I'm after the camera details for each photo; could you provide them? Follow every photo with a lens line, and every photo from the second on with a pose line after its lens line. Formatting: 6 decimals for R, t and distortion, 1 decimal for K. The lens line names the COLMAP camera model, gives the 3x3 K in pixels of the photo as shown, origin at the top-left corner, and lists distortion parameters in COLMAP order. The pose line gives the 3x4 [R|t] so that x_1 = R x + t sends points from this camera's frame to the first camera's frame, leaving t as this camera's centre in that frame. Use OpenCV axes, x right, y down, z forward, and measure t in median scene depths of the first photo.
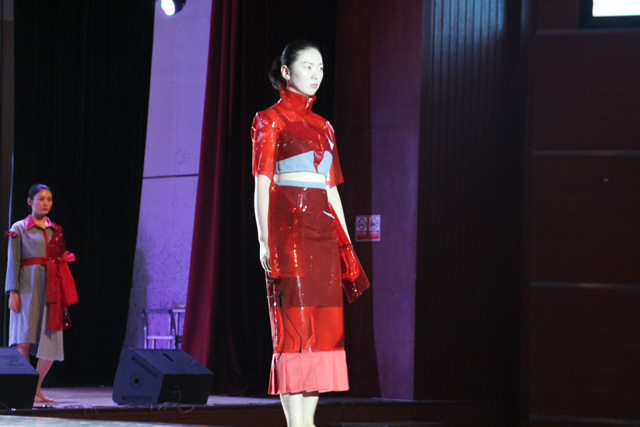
lens RADIAL K [[2078.3, 0, 315.8], [0, 2078.3, 199.5], [0, 0, 1]] dist [0.834940, 0.000000]
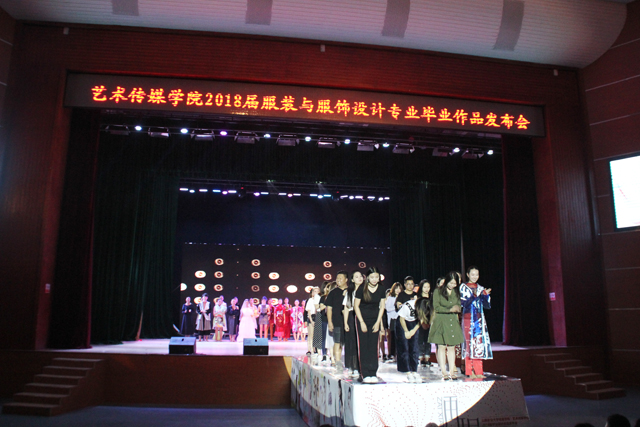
lens RADIAL K [[541.7, 0, 310.1], [0, 541.7, 208.1], [0, 0, 1]] dist [-0.139438, 0.082142]
pose [[0.812689, -0.142607, -0.564978, 0.206707], [0.061543, 0.985174, -0.160143, -0.015302], [0.579438, 0.095376, 0.809416, 0.037978]]
